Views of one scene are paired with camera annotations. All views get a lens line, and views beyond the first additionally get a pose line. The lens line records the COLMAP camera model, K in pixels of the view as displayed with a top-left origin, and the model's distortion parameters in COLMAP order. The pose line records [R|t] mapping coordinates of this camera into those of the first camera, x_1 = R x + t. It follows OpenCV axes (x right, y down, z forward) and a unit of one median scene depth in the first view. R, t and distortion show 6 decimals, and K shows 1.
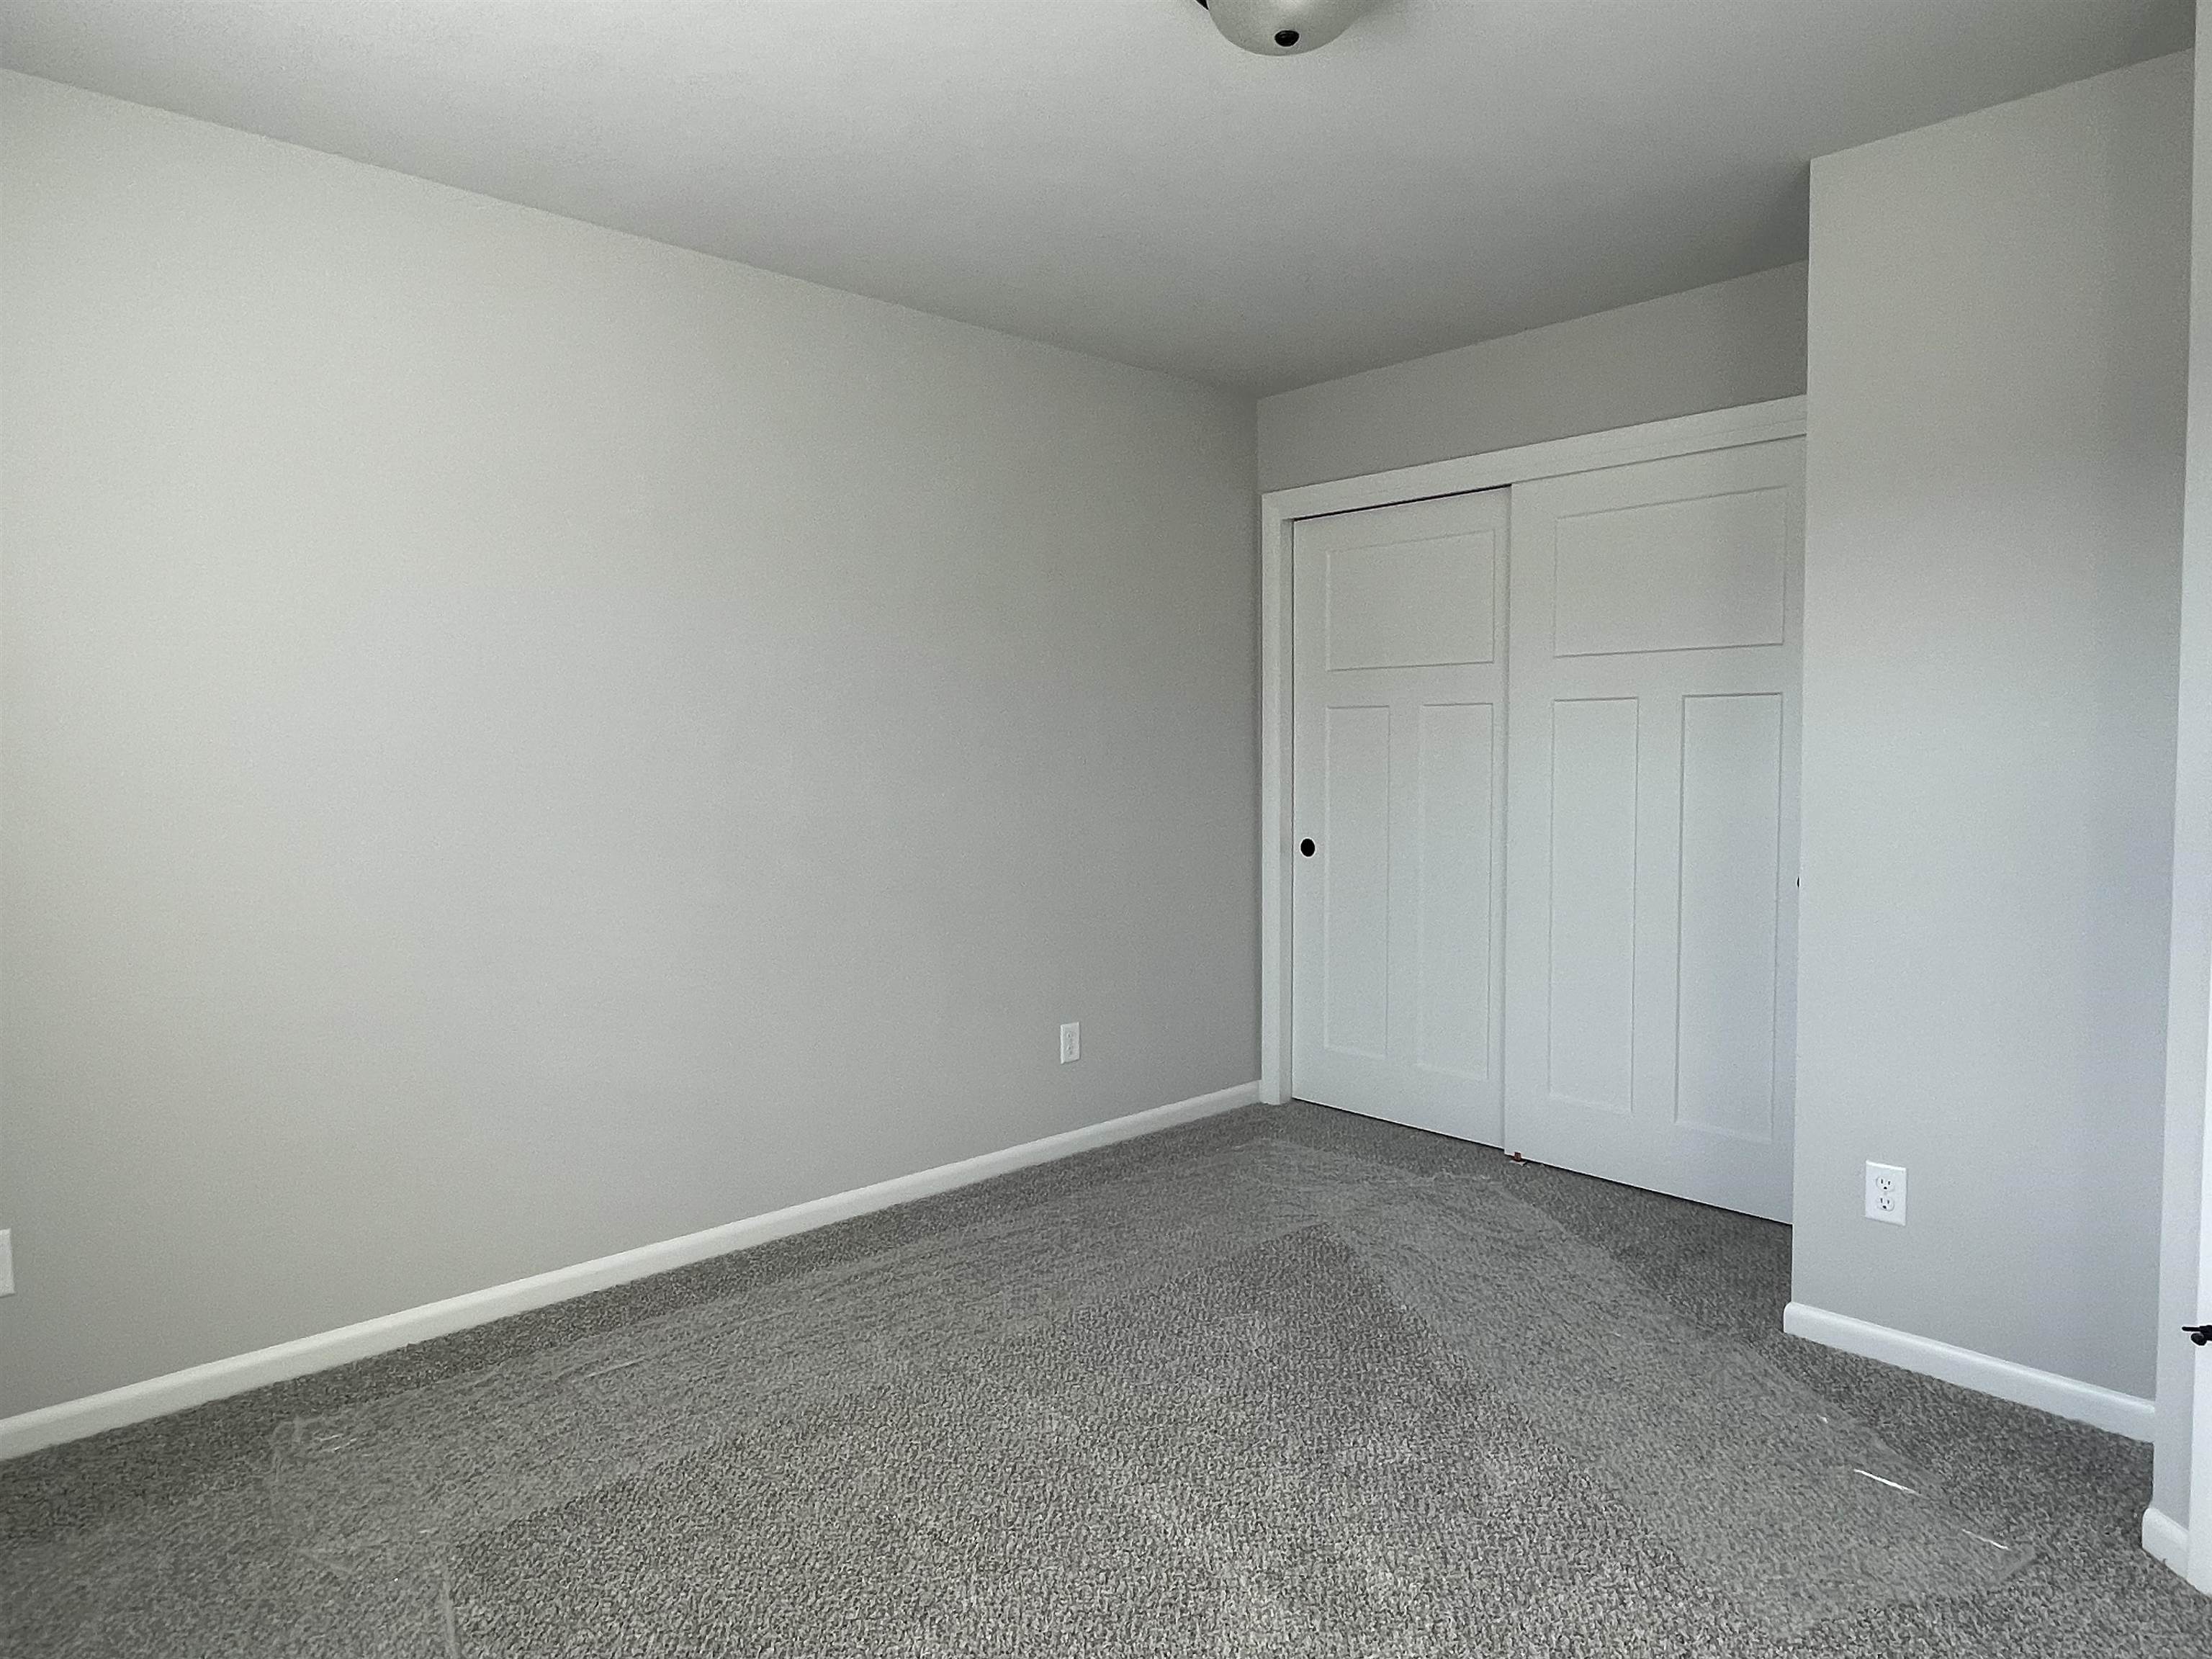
lens RADIAL K [[1297.0, 0, 1100.2], [0, 1297.0, 823.8], [0, 0, 1]] dist [-0.001962, -0.000053]
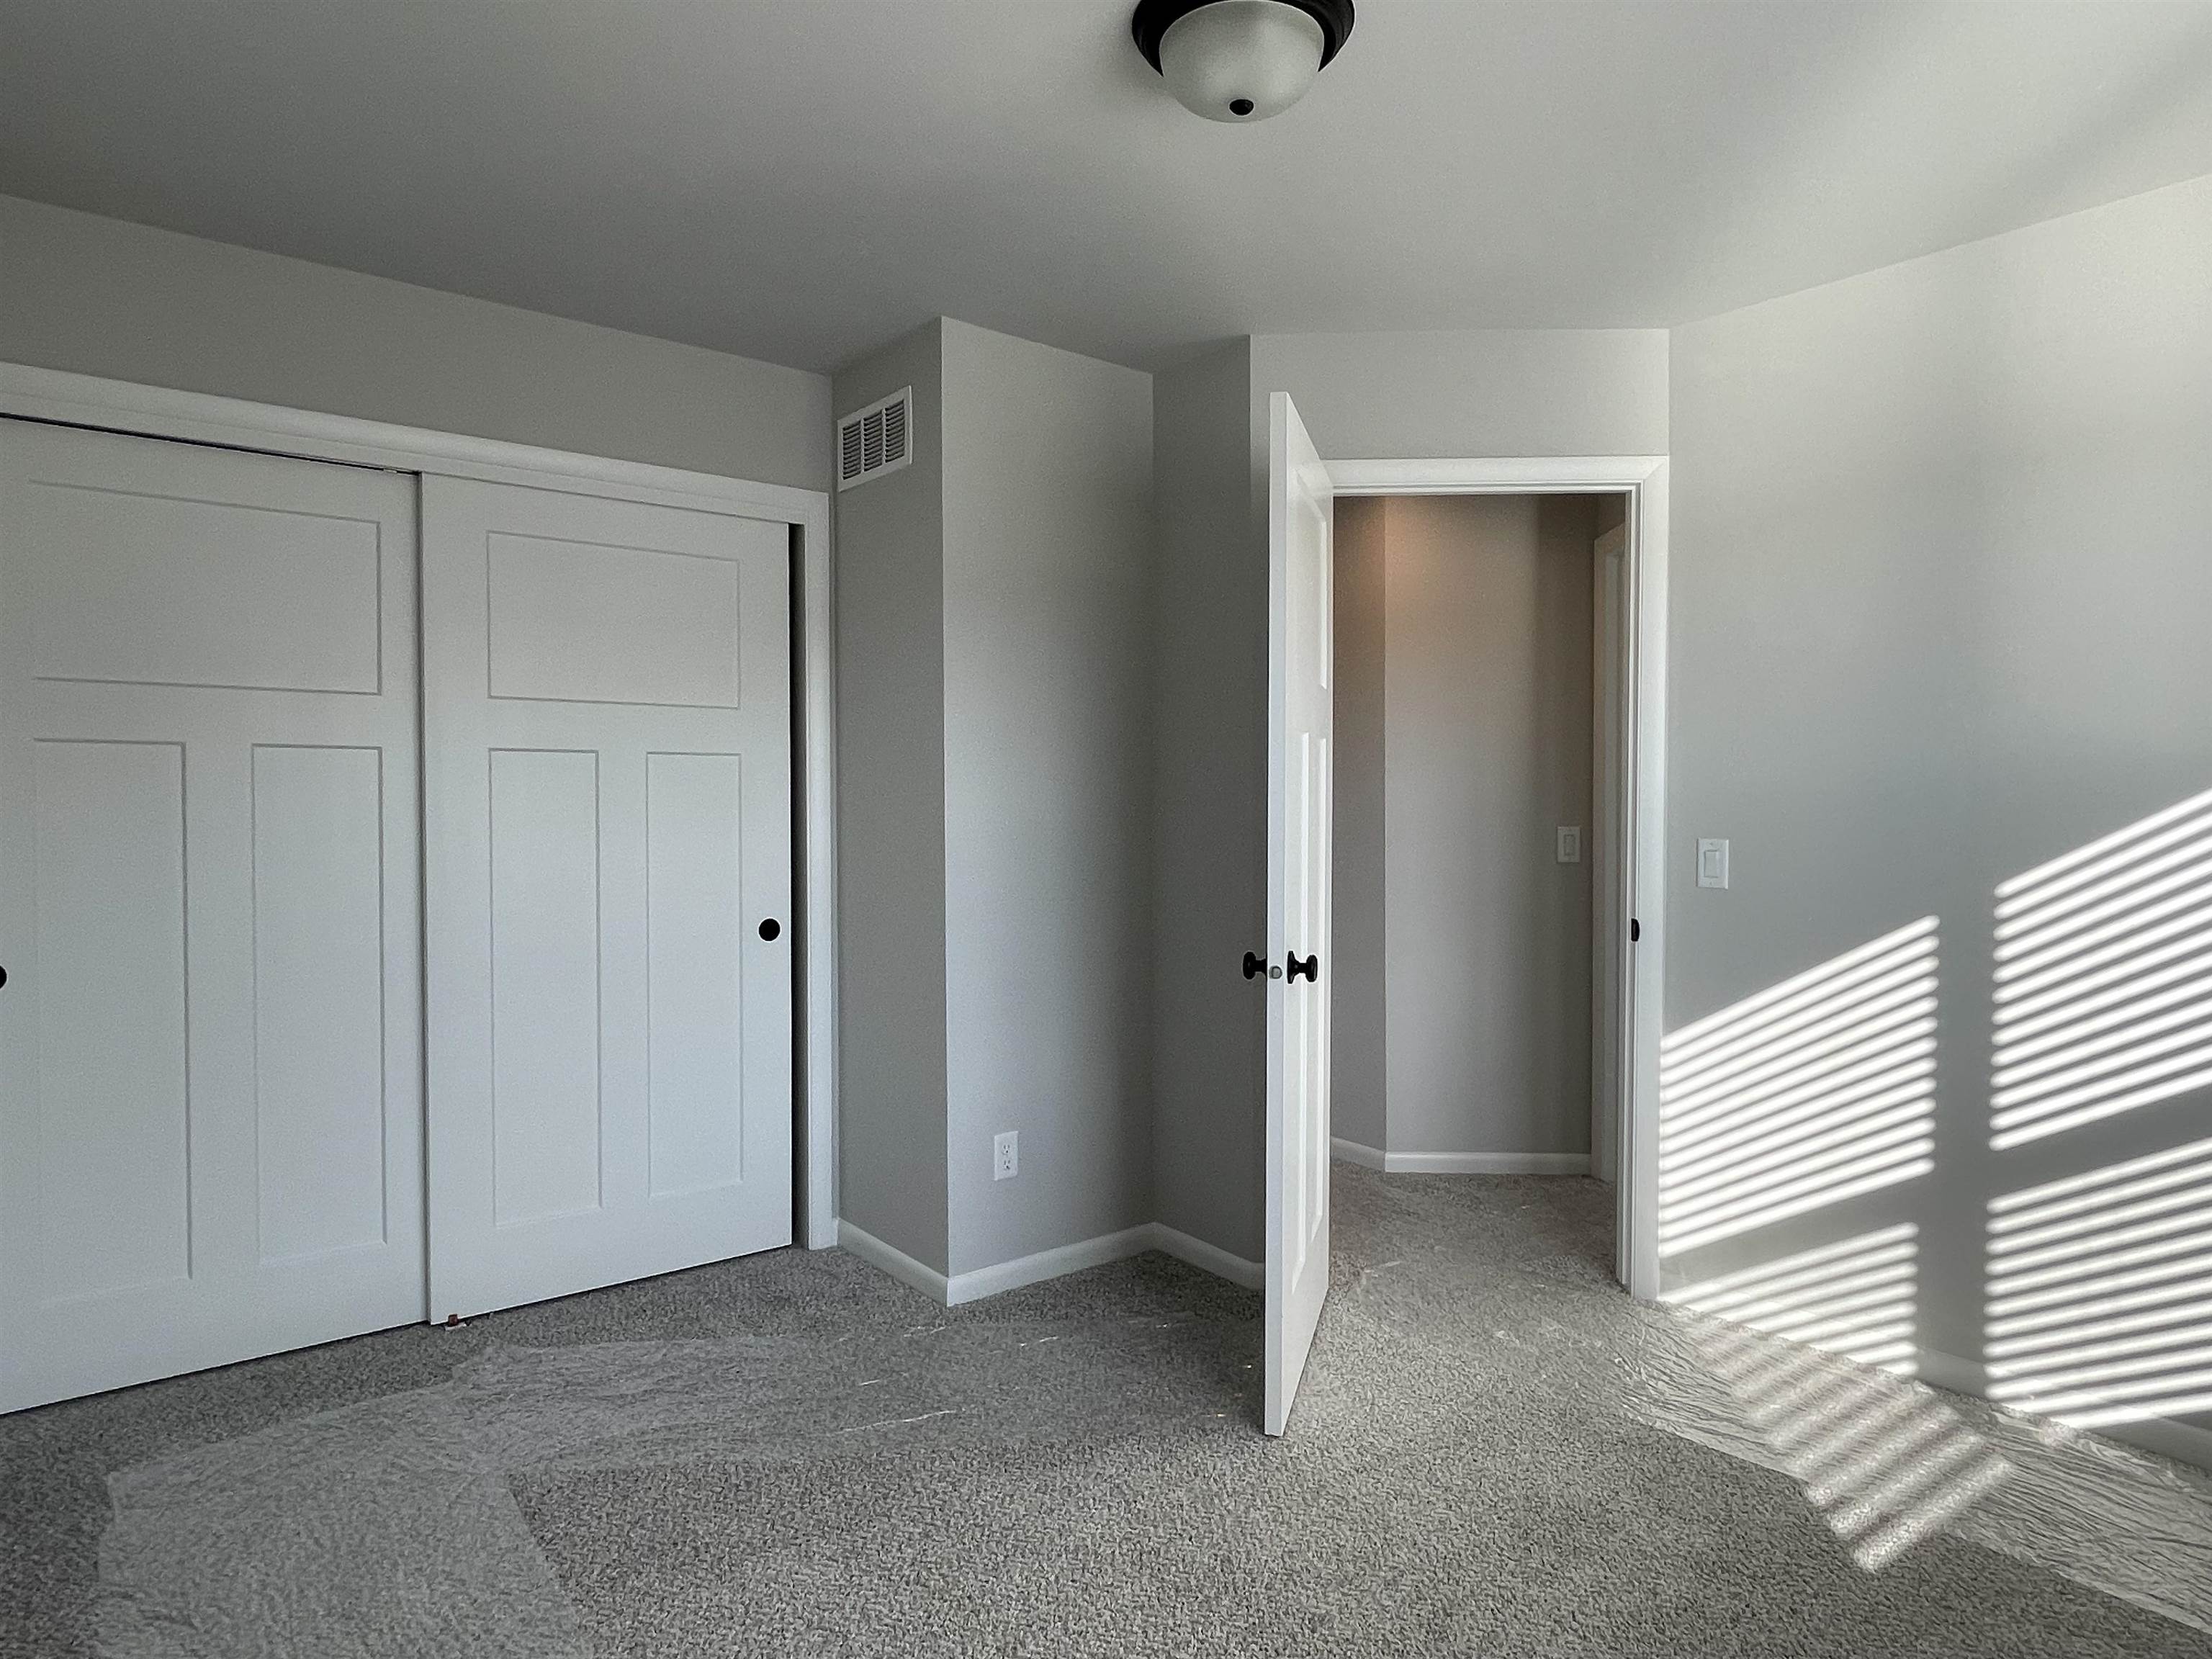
lens RADIAL K [[1297.0, 0, 1100.2], [0, 1297.0, 823.8], [0, 0, 1]] dist [-0.001962, -0.000053]
pose [[0.079845, -0.012626, 0.996727, -0.485501], [0.062062, 0.998043, 0.007671, -0.031338], [-0.994873, 0.061246, 0.080472, 0.586514]]
